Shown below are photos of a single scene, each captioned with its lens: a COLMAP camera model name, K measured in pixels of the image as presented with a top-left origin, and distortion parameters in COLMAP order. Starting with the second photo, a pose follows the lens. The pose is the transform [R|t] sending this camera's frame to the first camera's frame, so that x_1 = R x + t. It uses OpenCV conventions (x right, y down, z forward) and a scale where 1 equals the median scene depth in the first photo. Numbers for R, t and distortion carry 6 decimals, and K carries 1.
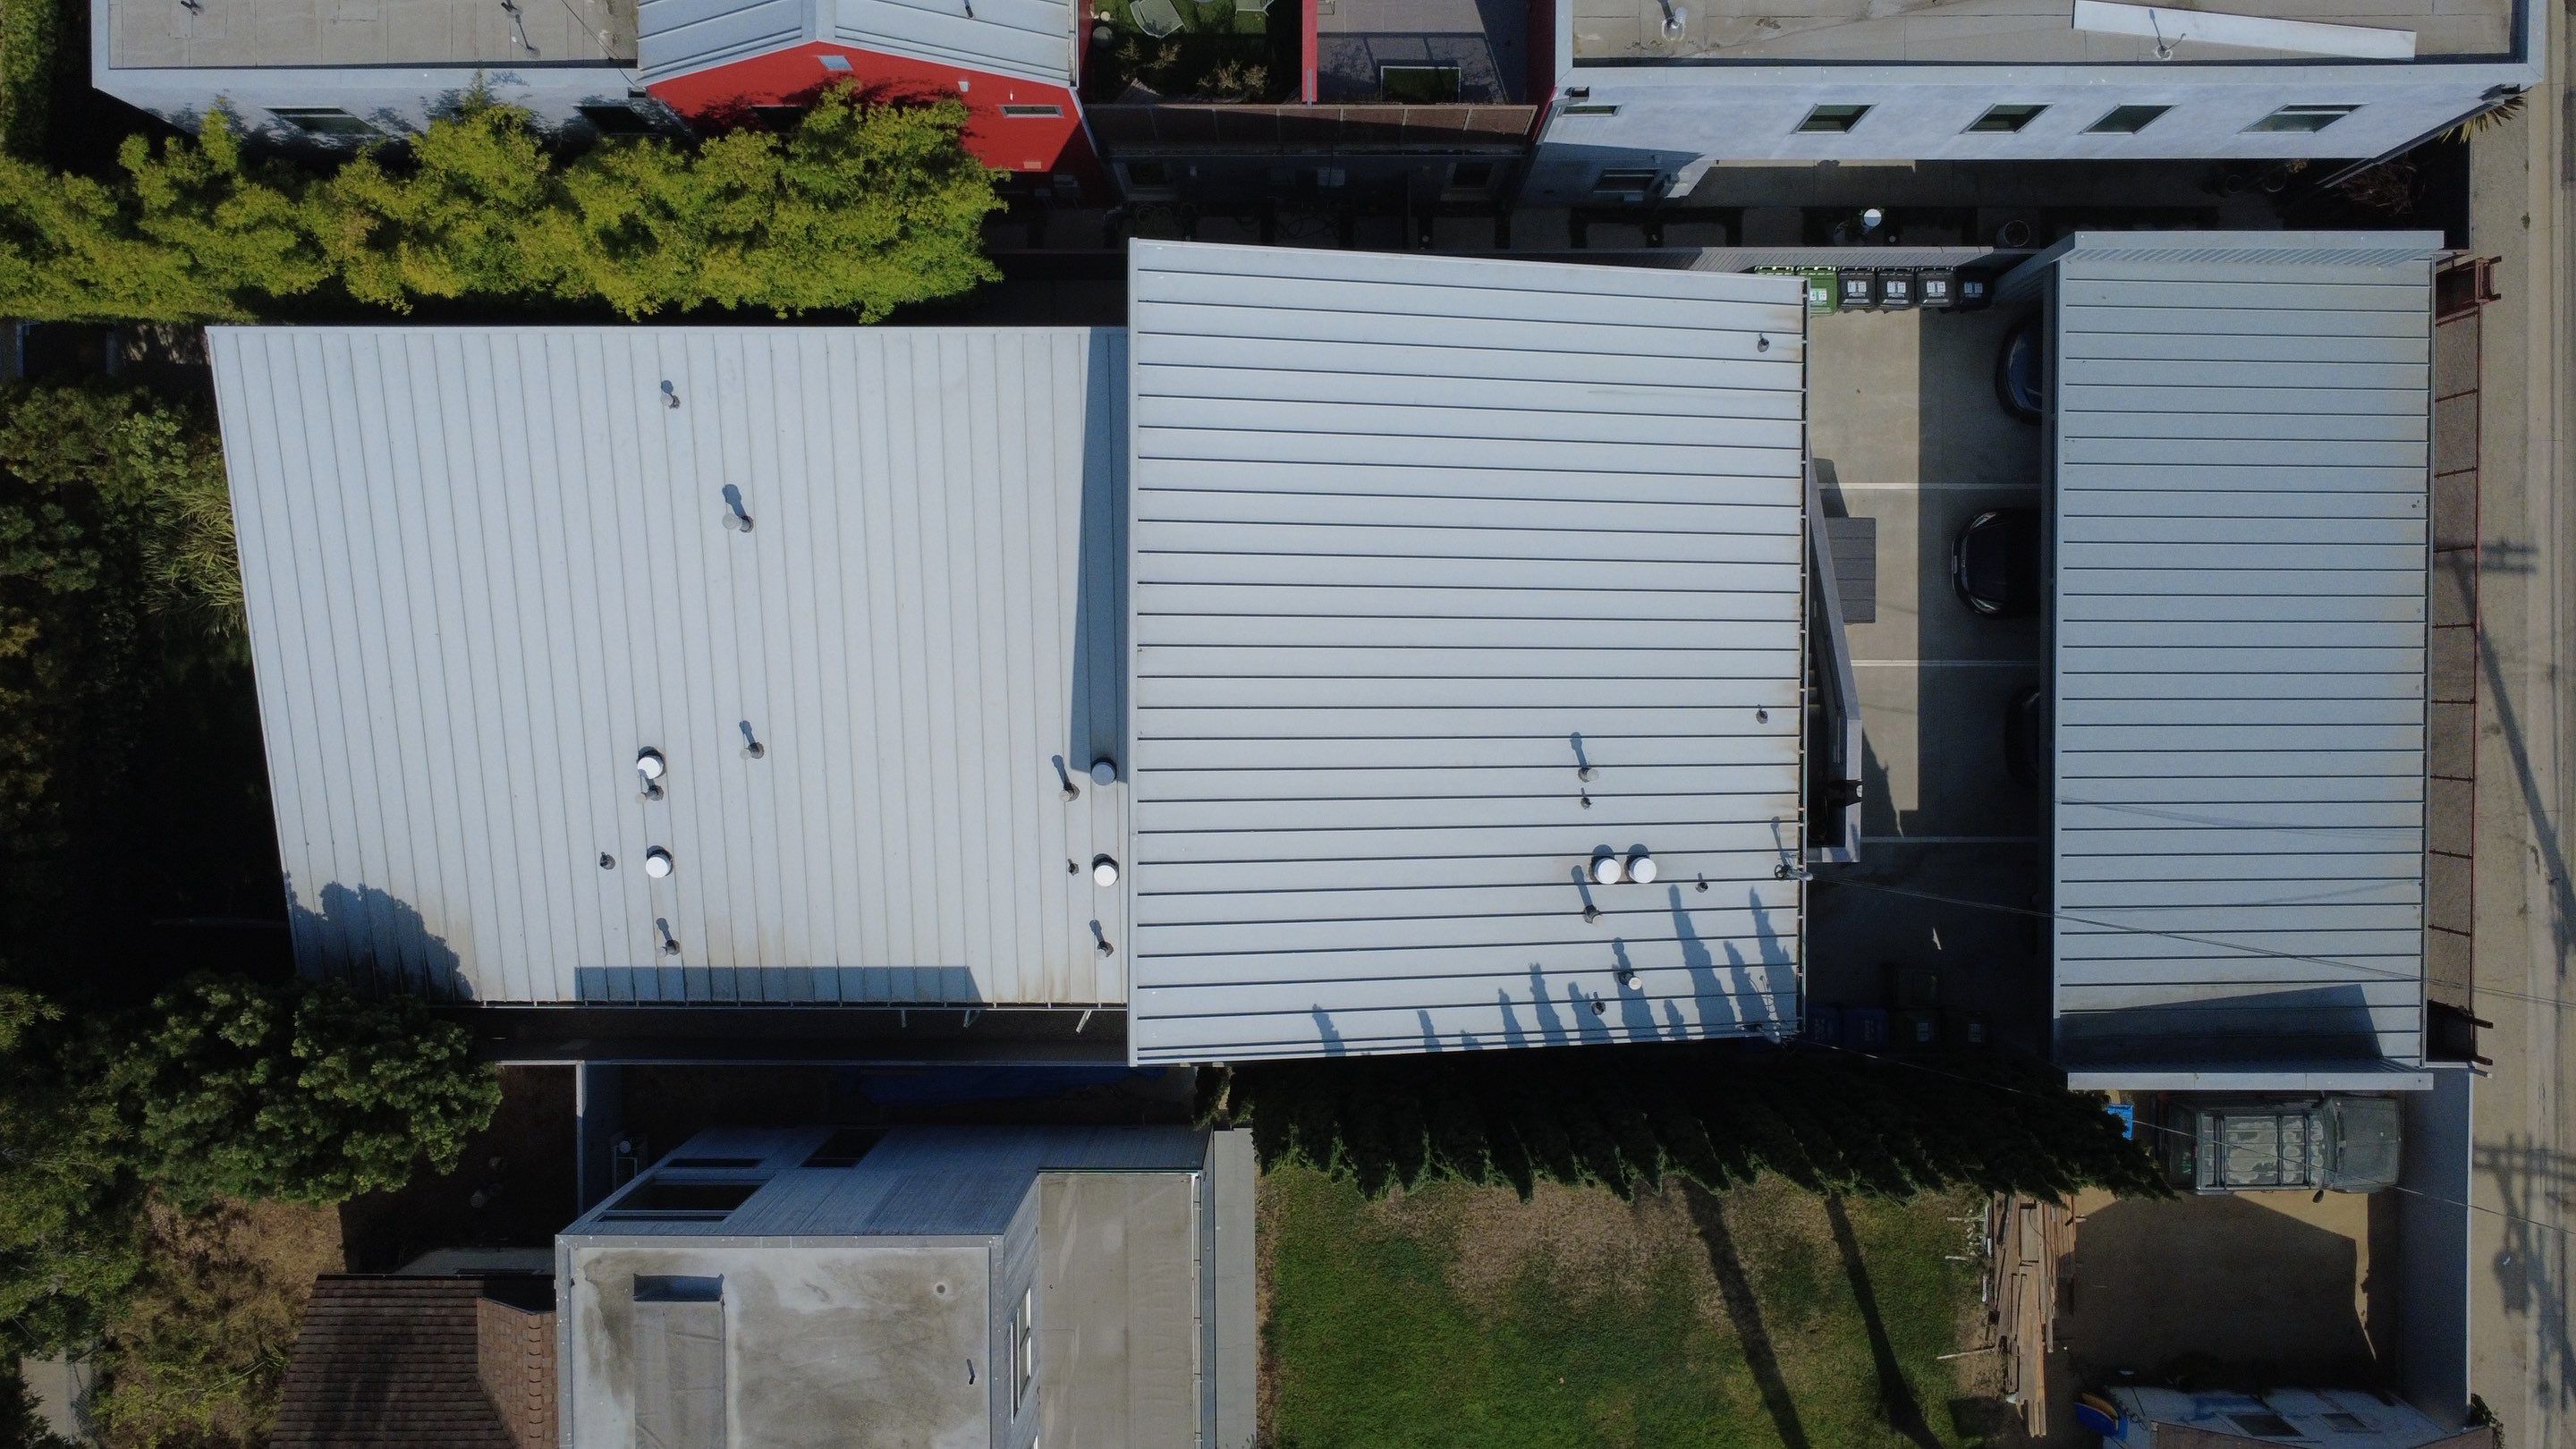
lens RADIAL K [[1881.7, 0, 1295.1], [0, 1881.7, 720.2], [0, 0, 1]] dist [-0.005019, 0.004862]
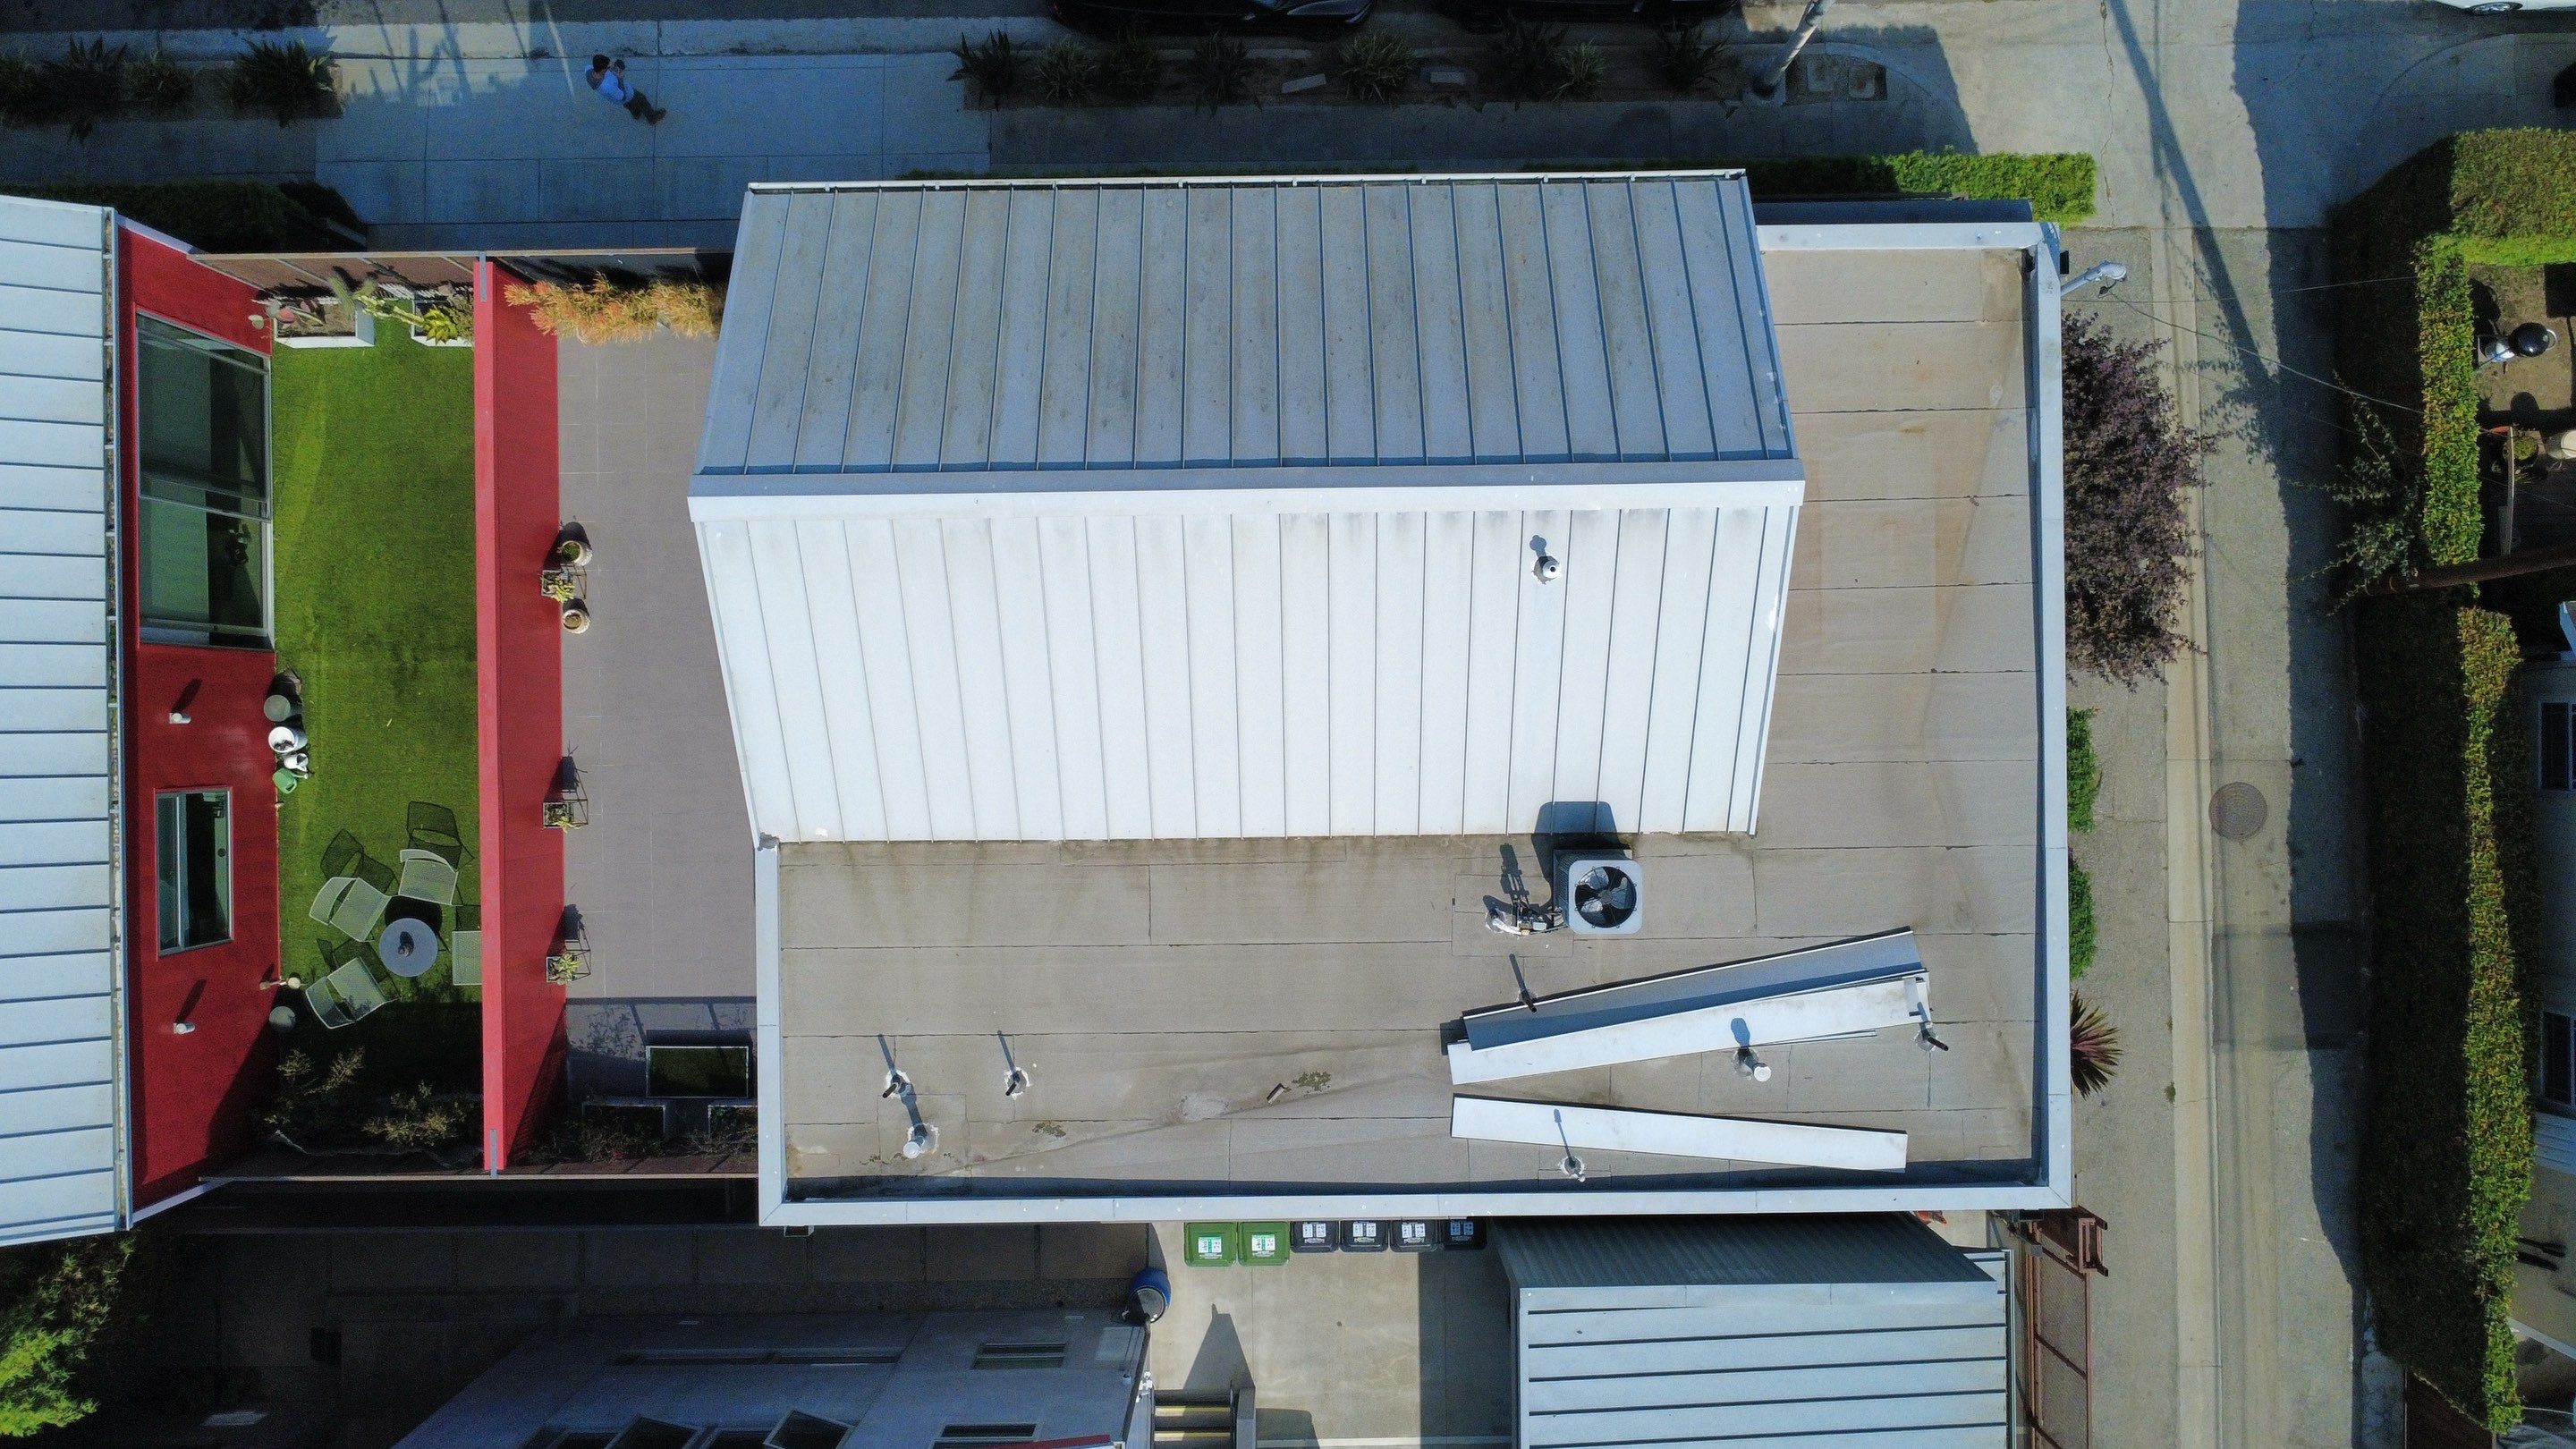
lens RADIAL K [[1881.7, 0, 1294.5], [0, 1881.7, 723.5], [0, 0, 1]] dist [-0.005019, 0.004862]
pose [[0.999891, -0.013422, 0.006155, 0.331304], [0.013523, 0.999770, -0.016632, -0.495353], [-0.005931, 0.016713, 0.999843, 0.233732]]
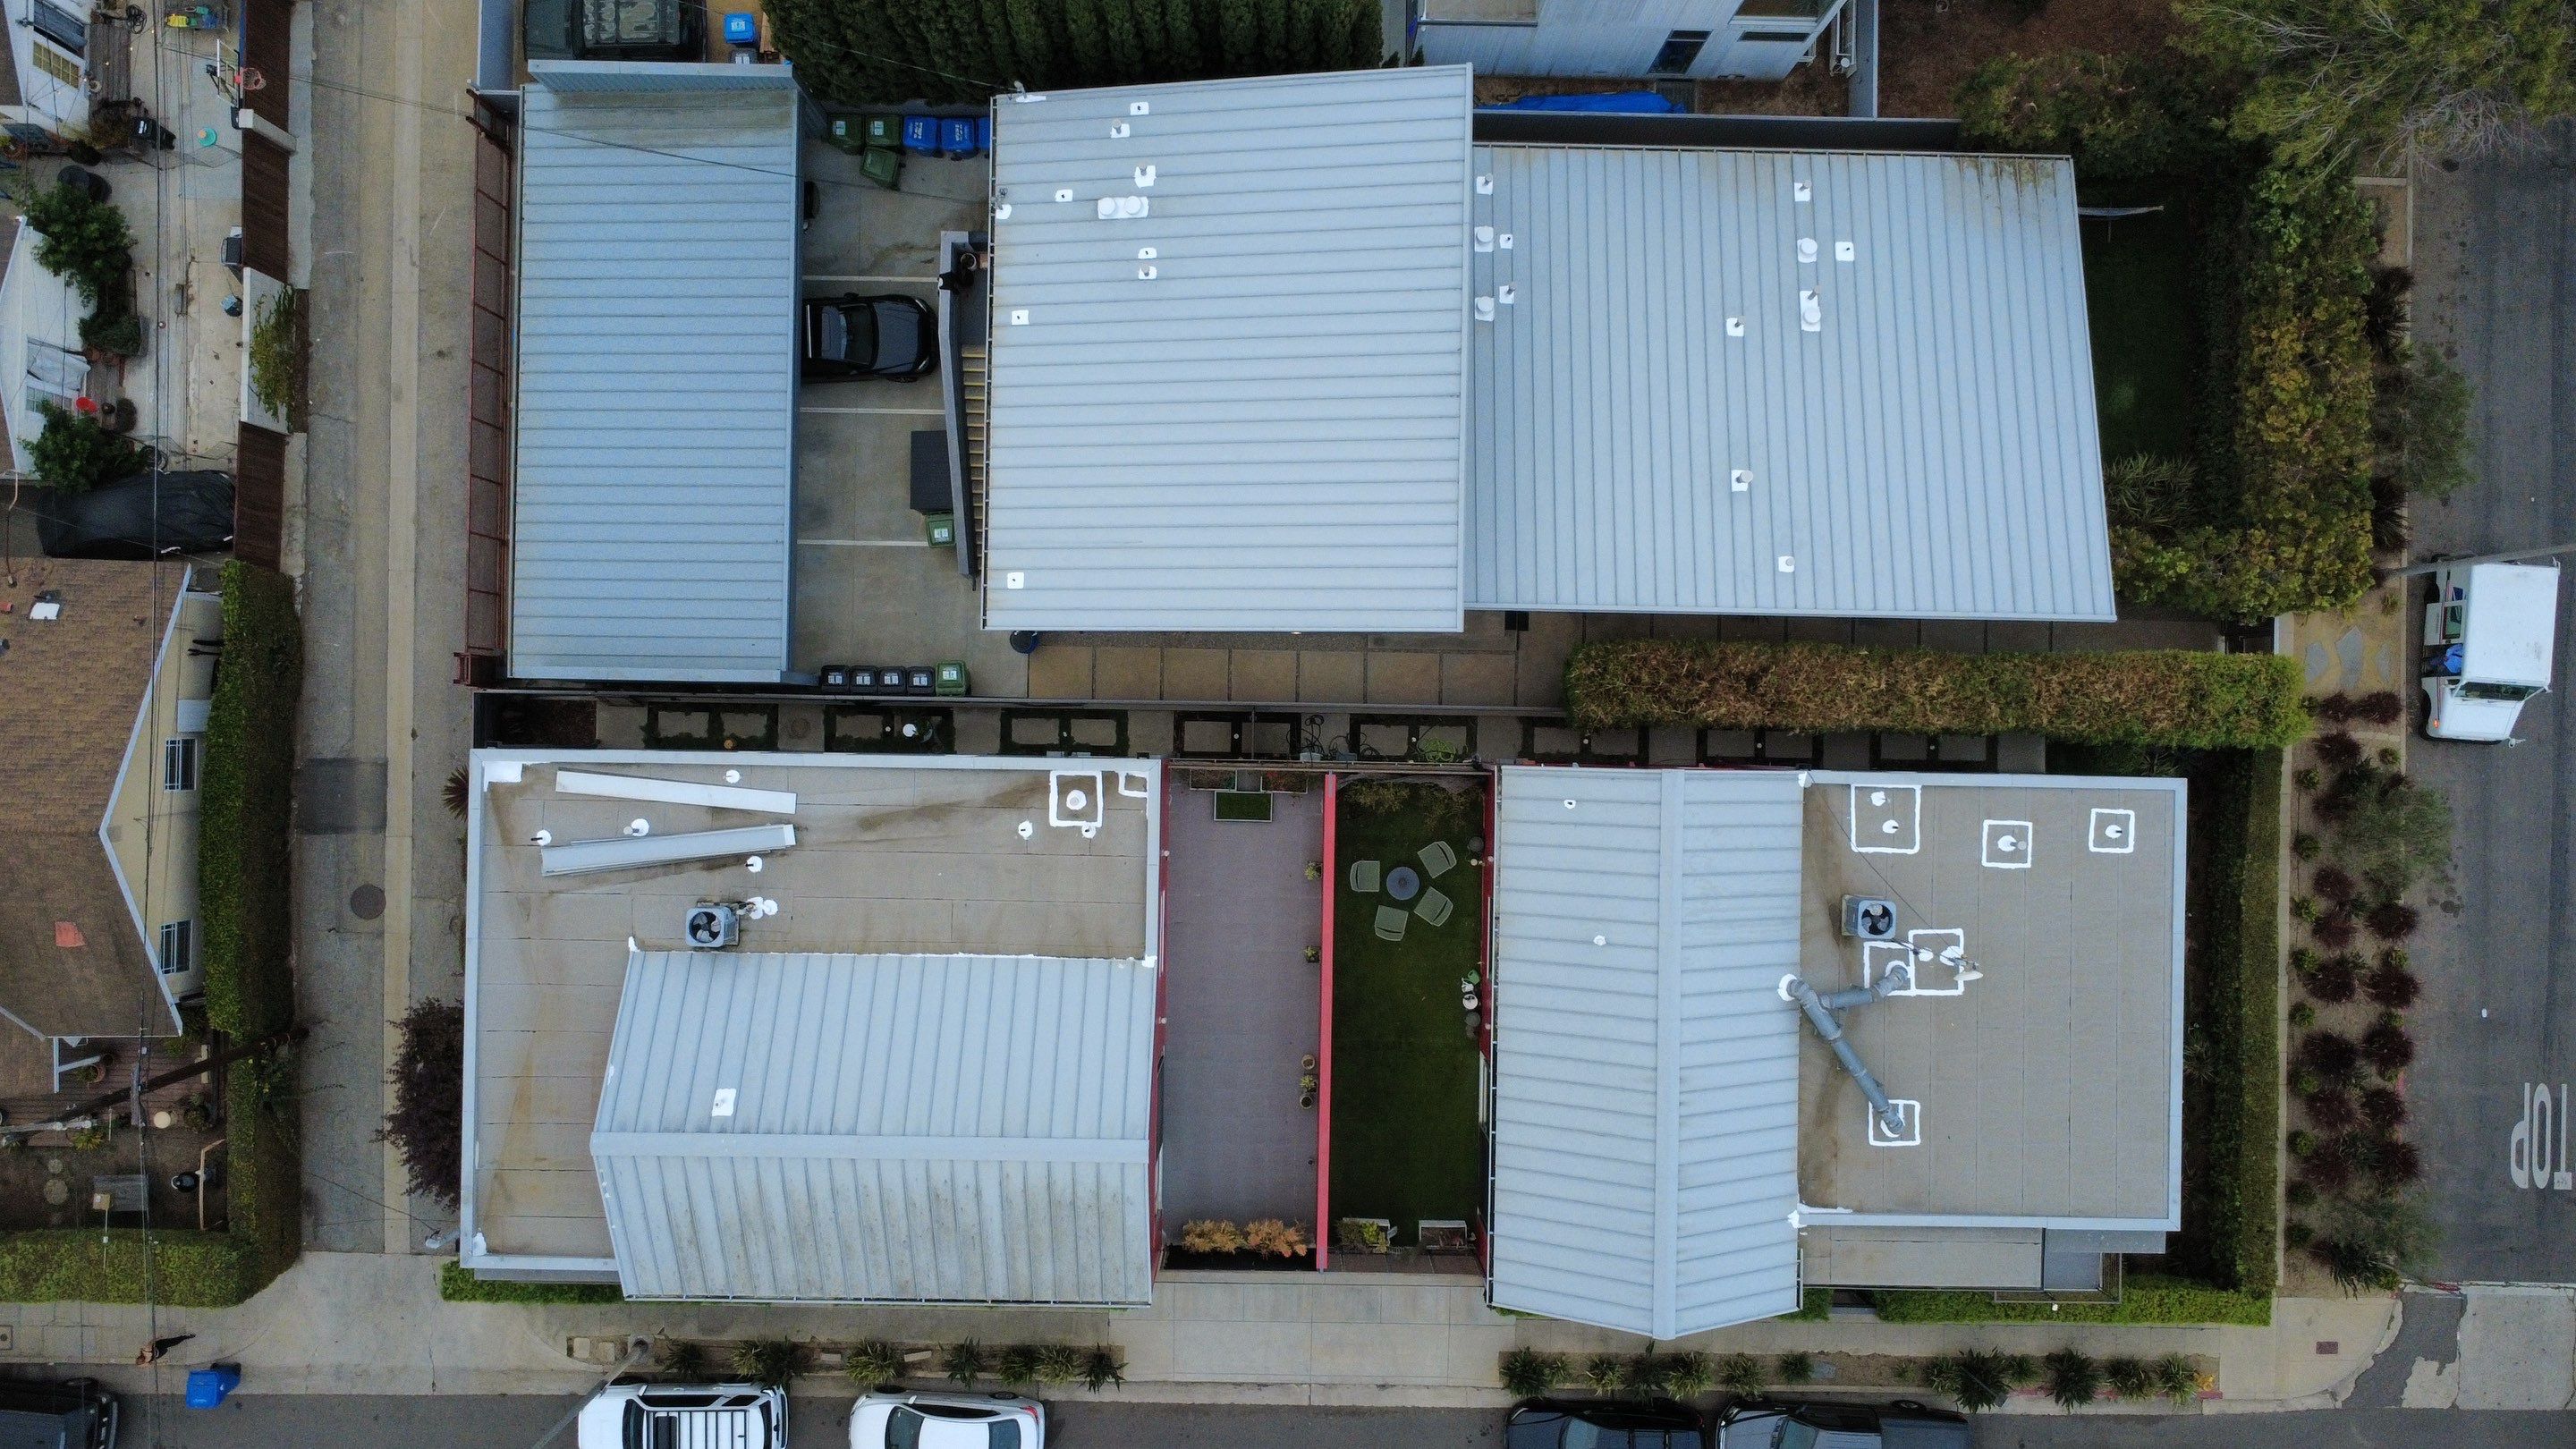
lens RADIAL K [[1881.7, 0, 1288.3], [0, 1881.7, 725.1], [0, 0, 1]] dist [-0.005019, 0.004862]
pose [[-0.999861, -0.016535, -0.002349, 0.042839], [0.016559, -0.999809, -0.010427, -0.279912], [-0.002177, -0.010464, 0.999943, -0.405202]]
